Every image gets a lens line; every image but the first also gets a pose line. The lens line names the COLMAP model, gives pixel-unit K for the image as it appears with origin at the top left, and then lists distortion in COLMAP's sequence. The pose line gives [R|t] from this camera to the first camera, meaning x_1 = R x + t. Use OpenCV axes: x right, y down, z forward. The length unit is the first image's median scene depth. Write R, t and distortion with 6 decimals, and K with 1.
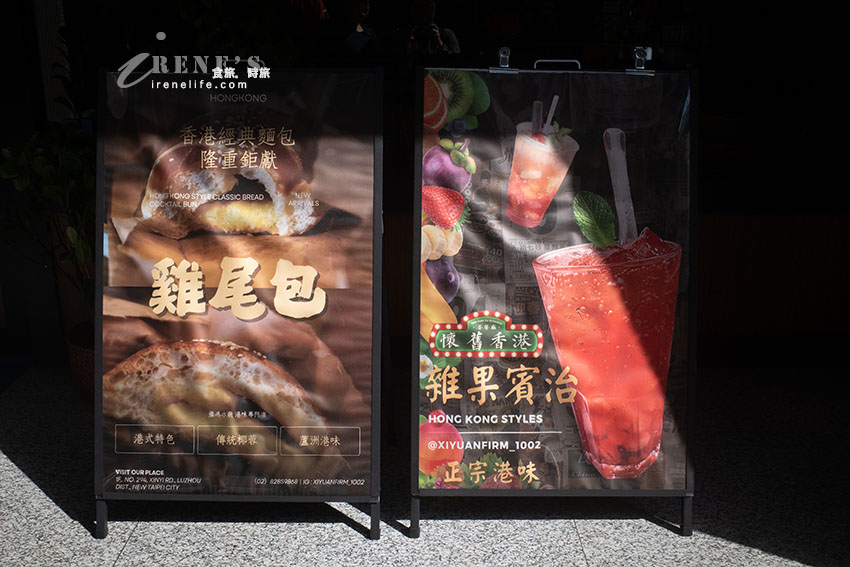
lens RADIAL K [[860.1, 0, 425.0], [0, 860.1, 283.5], [0, 0, 1]] dist [-0.066220, 0.006551]
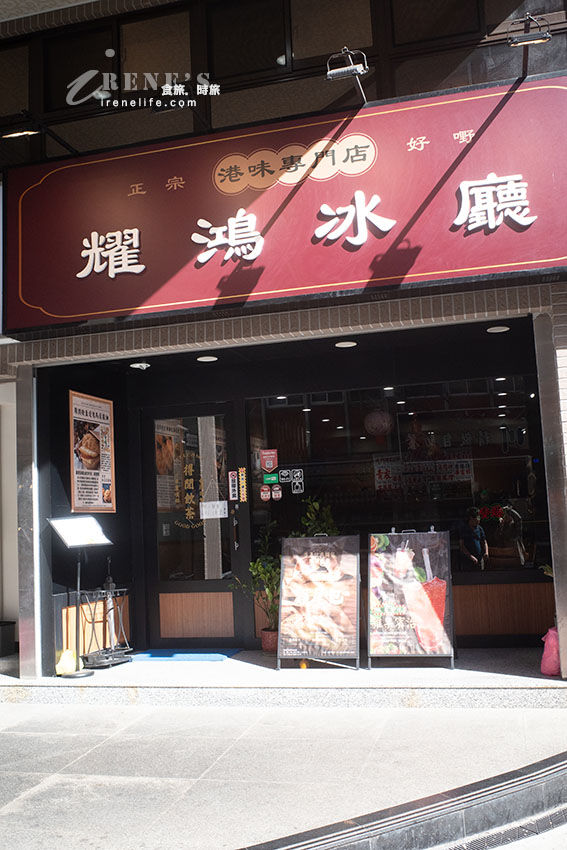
lens RADIAL K [[860.1, 0, 283.5], [0, 860.1, 425.0], [0, 0, 1]] dist [-0.066220, 0.006551]
pose [[0.965809, -0.074413, -0.248346, 0.571184], [-0.028978, 0.920935, -0.388637, 0.731551], [0.257630, 0.382546, 0.887291, -2.446593]]
